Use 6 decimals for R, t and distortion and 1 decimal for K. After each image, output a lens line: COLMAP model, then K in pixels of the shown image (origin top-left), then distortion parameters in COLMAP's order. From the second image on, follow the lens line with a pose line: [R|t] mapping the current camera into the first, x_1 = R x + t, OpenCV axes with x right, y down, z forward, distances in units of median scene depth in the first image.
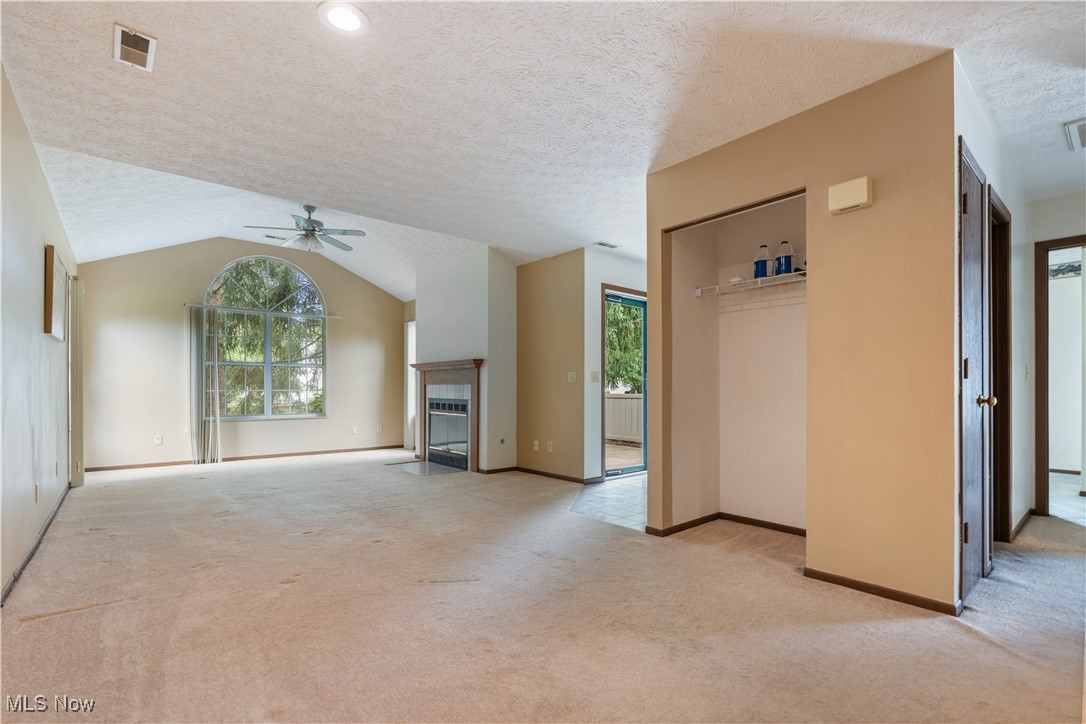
lens RADIAL K [[507.3, 0, 544.4], [0, 507.3, 383.7], [0, 0, 1]] dist [-0.000431, 0.000210]
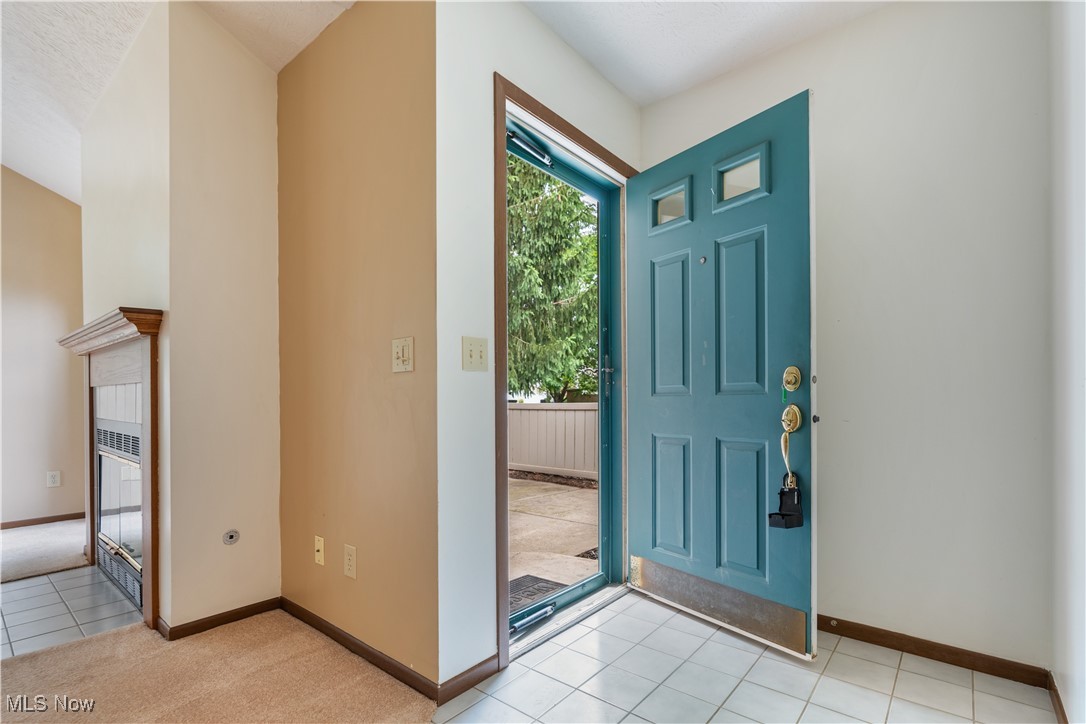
lens RADIAL K [[508.3, 0, 544.8], [0, 508.3, 401.3], [0, 0, 1]] dist [-0.004404, -0.000289]
pose [[0.985580, -0.007183, 0.169057, 0.074419], [0.004263, 0.999835, 0.017630, 0.008985], [-0.169156, -0.016655, 0.985449, 0.562794]]
